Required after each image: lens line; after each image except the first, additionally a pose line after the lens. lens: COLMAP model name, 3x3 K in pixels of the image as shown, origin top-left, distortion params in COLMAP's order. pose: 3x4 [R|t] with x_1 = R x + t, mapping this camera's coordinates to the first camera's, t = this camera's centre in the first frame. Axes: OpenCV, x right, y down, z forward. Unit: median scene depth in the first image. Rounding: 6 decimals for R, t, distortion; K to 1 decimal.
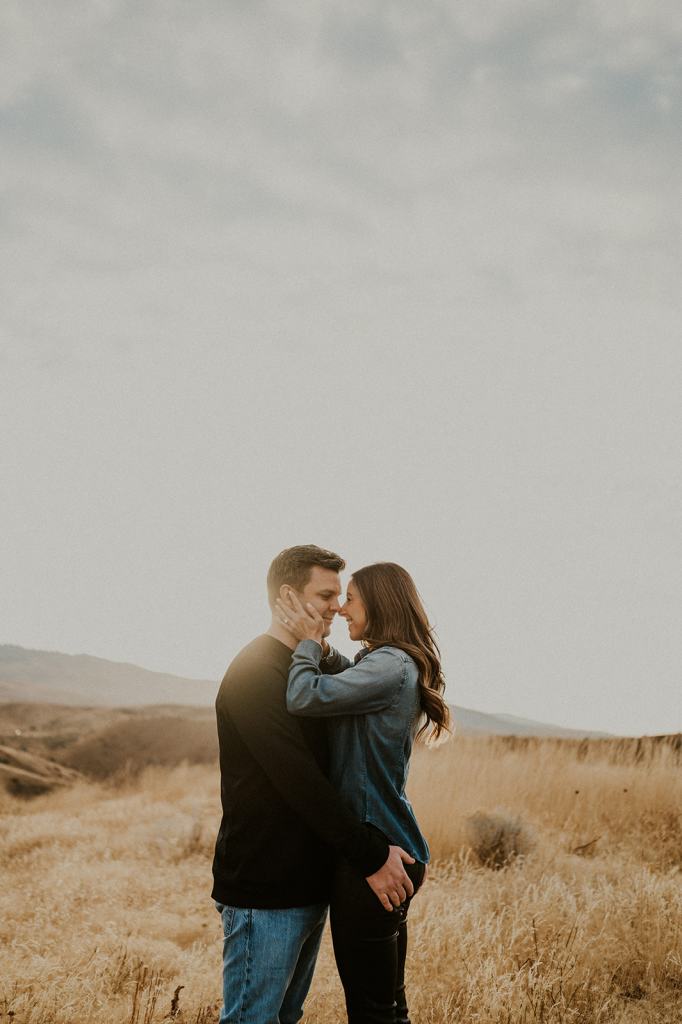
lens RADIAL K [[938.6, 0, 336.3], [0, 938.6, 525.8], [0, 0, 1]] dist [-0.021807, -0.014343]
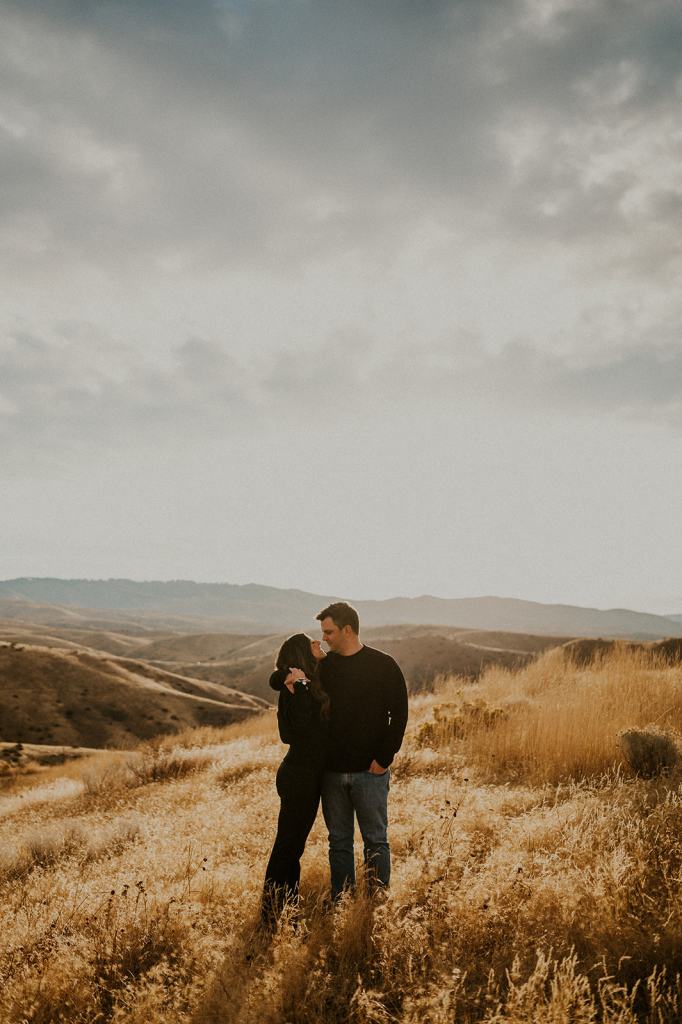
lens RADIAL K [[960.1, 0, 343.1], [0, 960.1, 512.3], [0, 0, 1]] dist [-0.018556, -0.010594]
pose [[0.984527, -0.079514, -0.156153, 0.005351], [0.091578, 0.993218, 0.071636, -0.049296], [0.149398, -0.084827, 0.985132, -0.121361]]
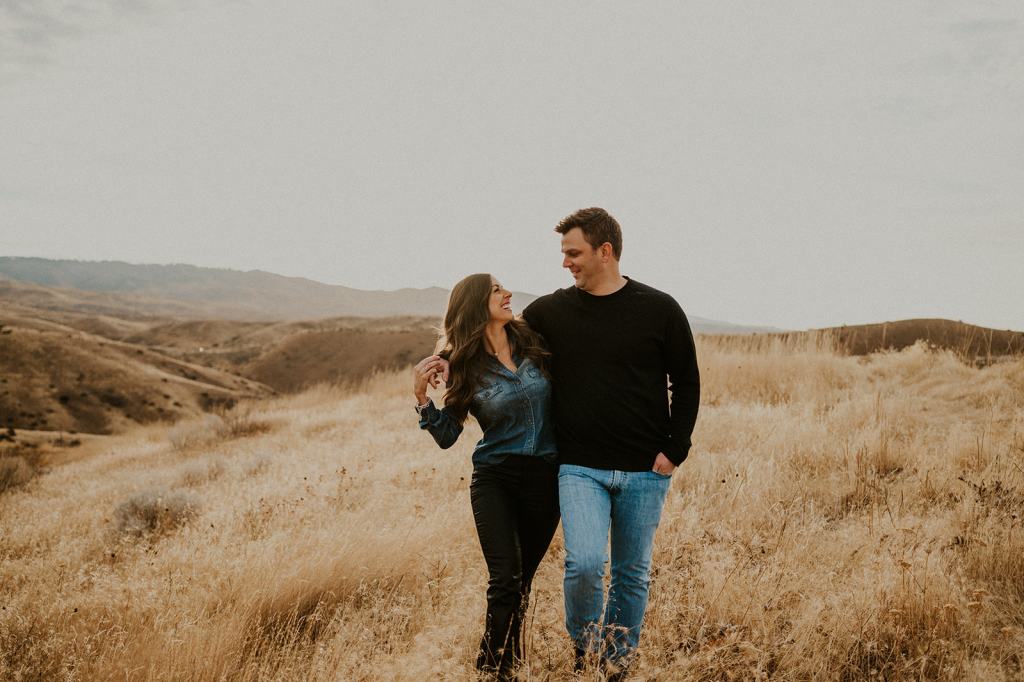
lens RADIAL K [[1016.8, 0, 498.1], [0, 1016.8, 343.3], [0, 0, 1]] dist [-0.003647, -0.003967]
pose [[0.999241, -0.038929, -0.001545, -0.064330], [0.038305, 0.974410, 0.221489, -0.104175], [-0.007117, -0.221380, 0.975162, -0.453583]]
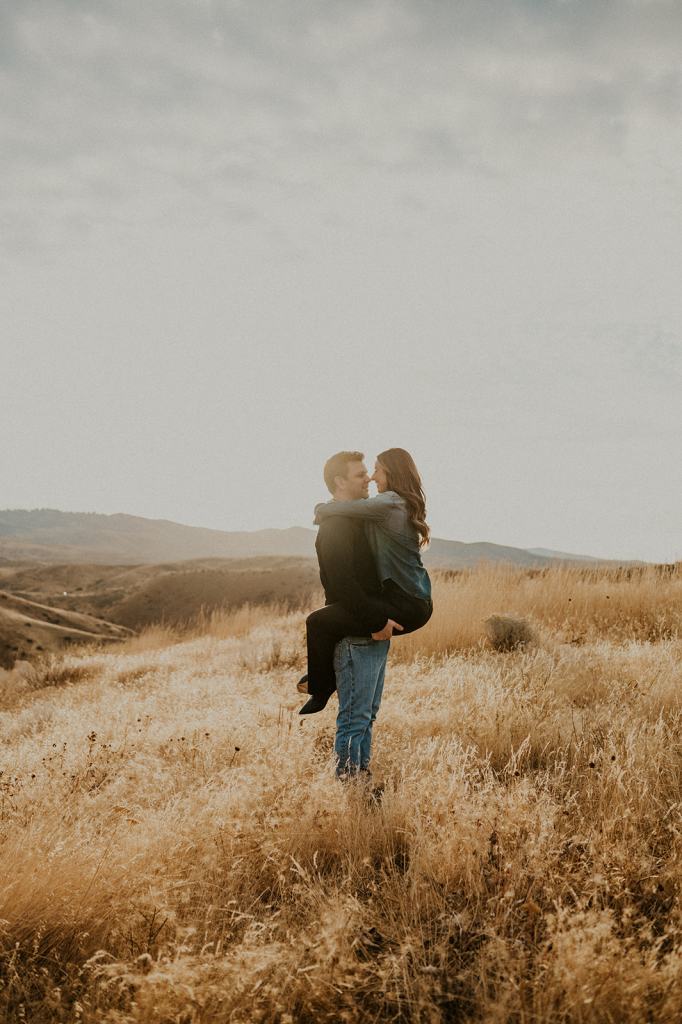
lens RADIAL K [[980.0, 0, 331.1], [0, 980.0, 515.1], [0, 0, 1]] dist [-0.012464, -0.024583]
pose [[0.997638, -0.058064, -0.036708, -0.013702], [0.062943, 0.986696, 0.149896, -0.040734], [0.027516, -0.151852, 0.988020, -0.237689]]
